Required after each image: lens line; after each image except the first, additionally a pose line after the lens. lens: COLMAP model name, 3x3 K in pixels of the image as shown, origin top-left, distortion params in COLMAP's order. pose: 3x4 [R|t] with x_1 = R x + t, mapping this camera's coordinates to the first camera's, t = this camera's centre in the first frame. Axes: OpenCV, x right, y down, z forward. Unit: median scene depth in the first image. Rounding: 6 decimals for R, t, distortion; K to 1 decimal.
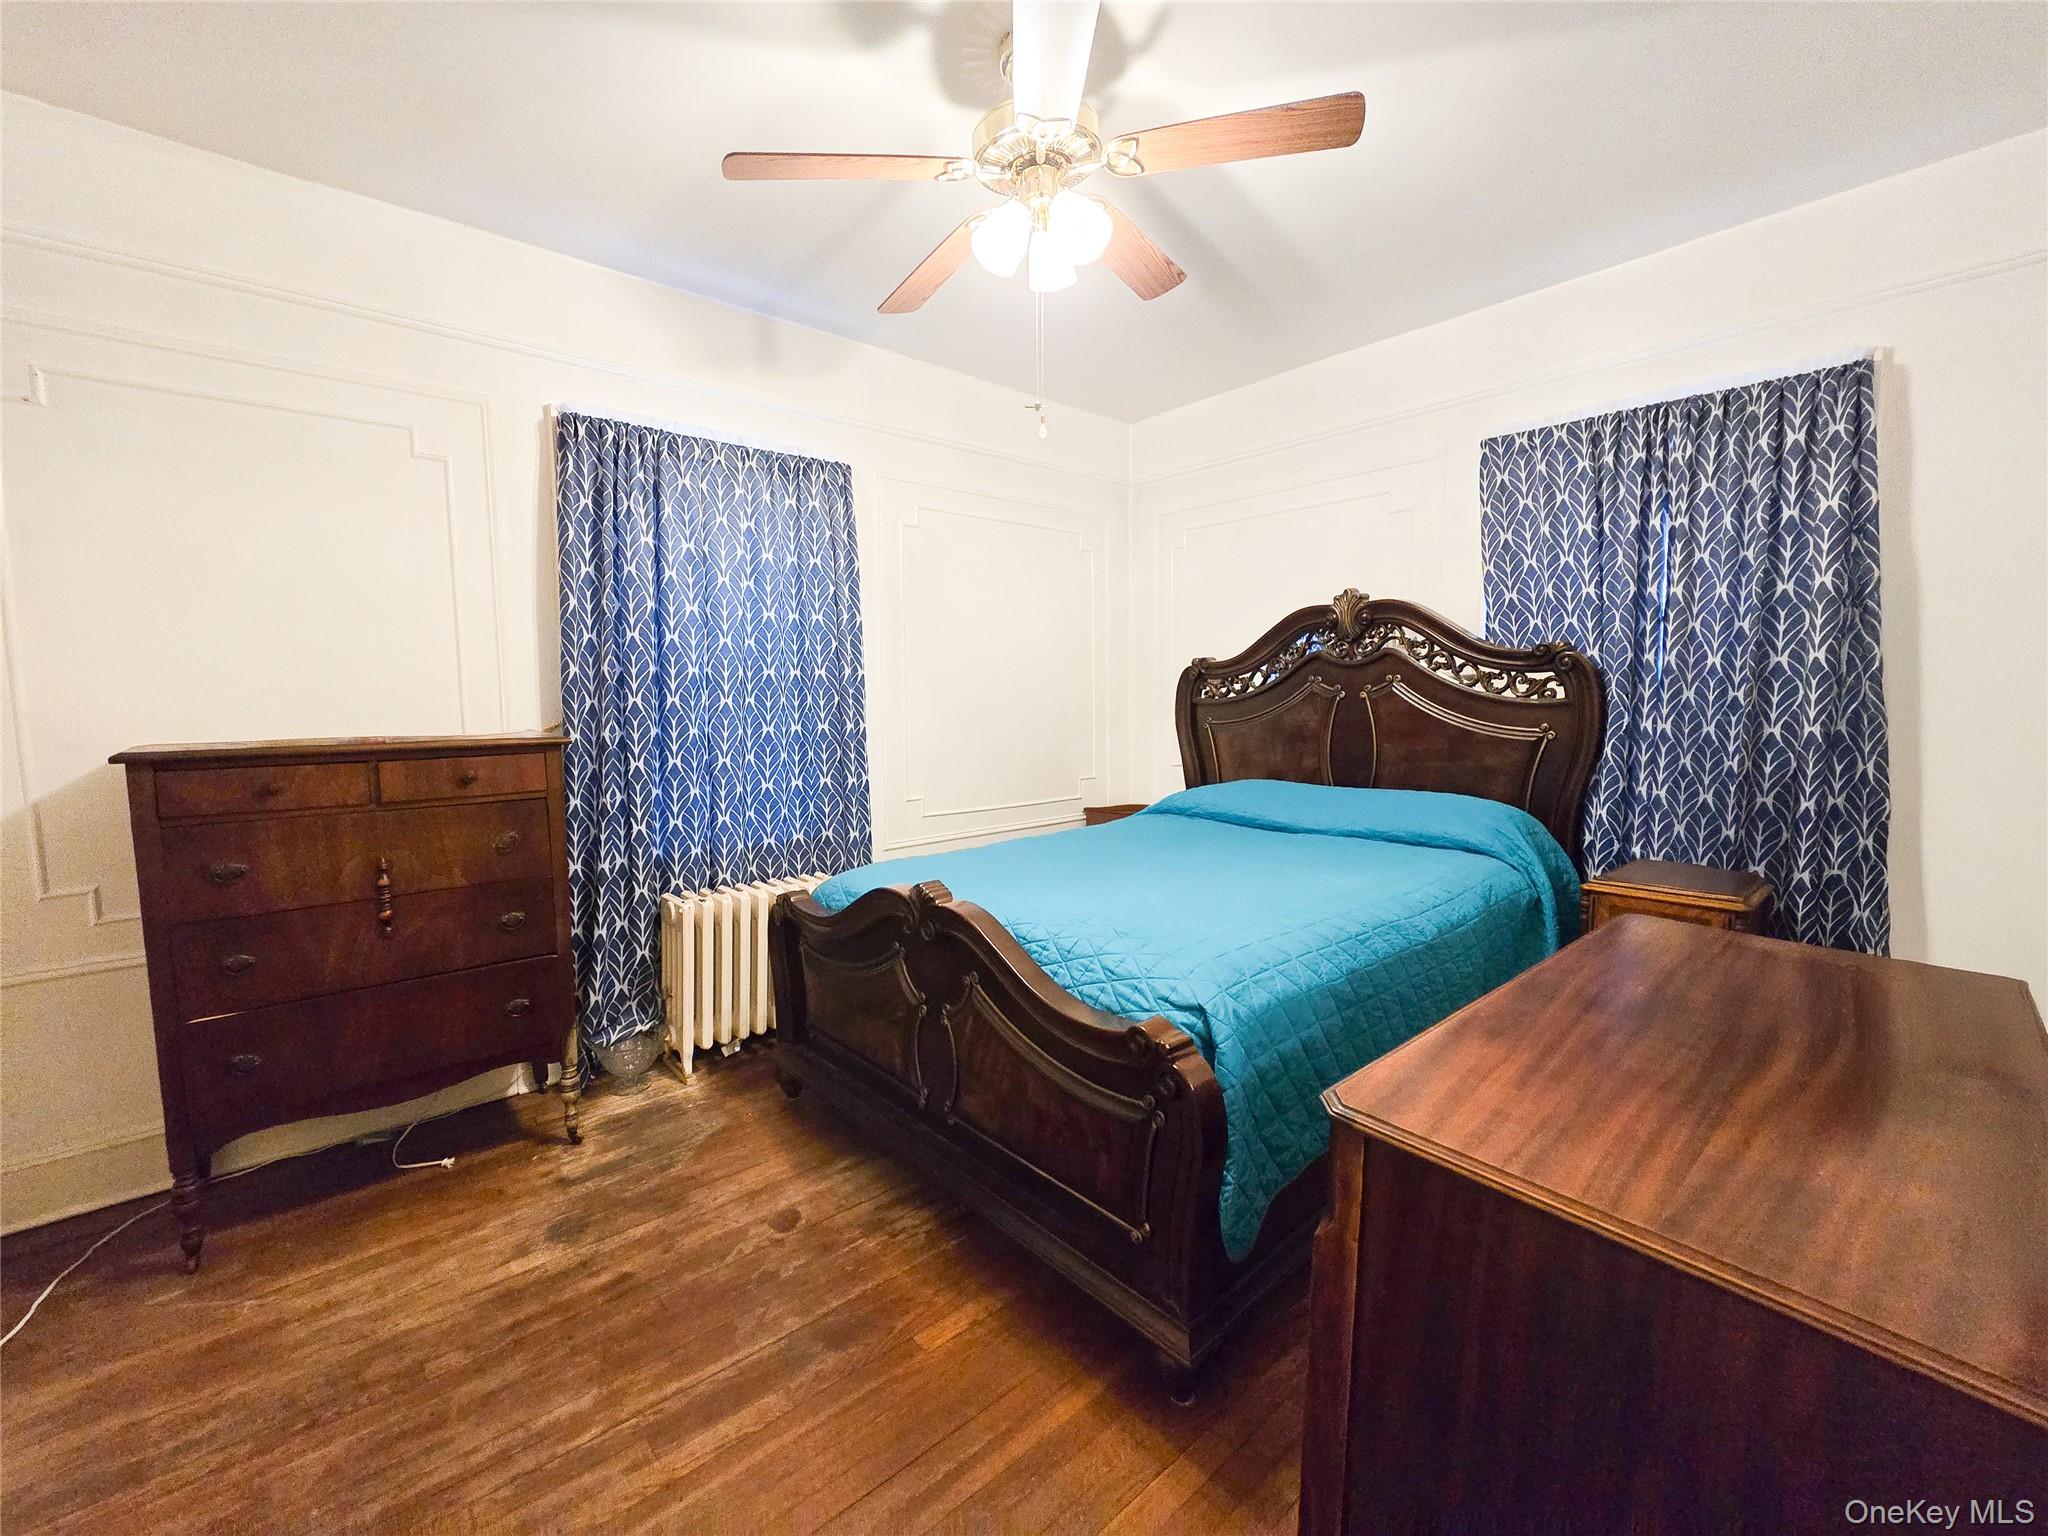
lens RADIAL K [[843.8, 0, 1026.1], [0, 843.8, 779.3], [0, 0, 1]] dist [-0.002429, -0.000123]
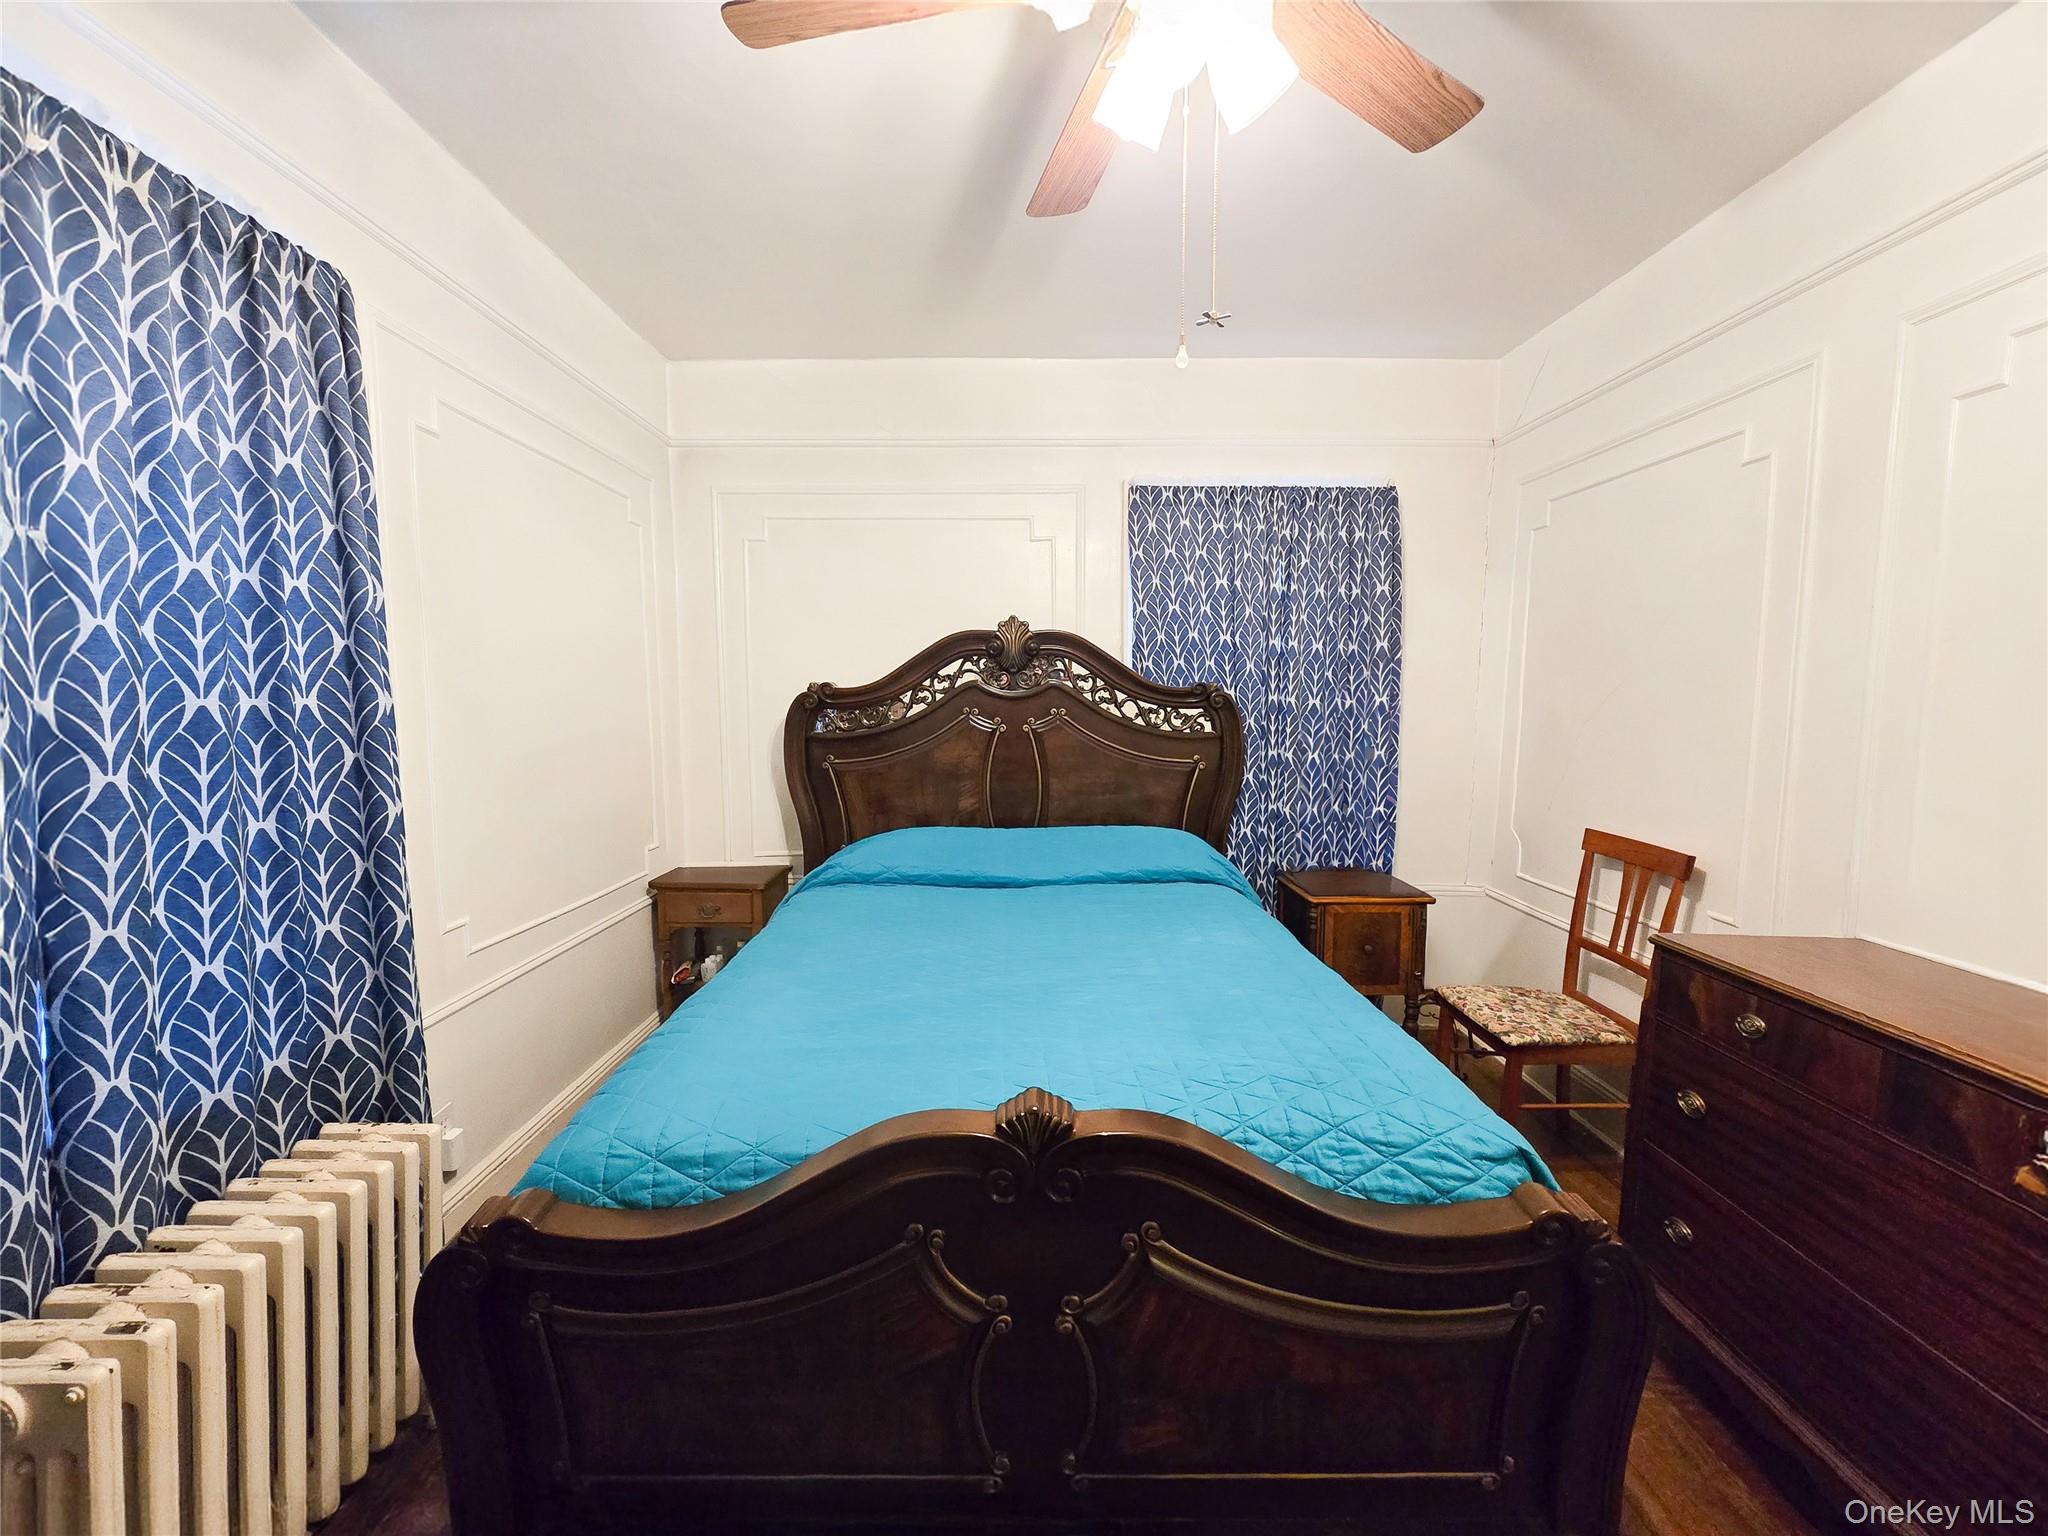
lens RADIAL K [[847.5, 0, 1020.3], [0, 847.5, 781.9], [0, 0, 1]] dist [-0.002667, -0.000232]
pose [[0.660187, -0.063344, 0.748425, -0.357406], [0.071403, 0.997218, 0.021415, -0.068117], [-0.747699, 0.039302, 0.662873, 0.419010]]
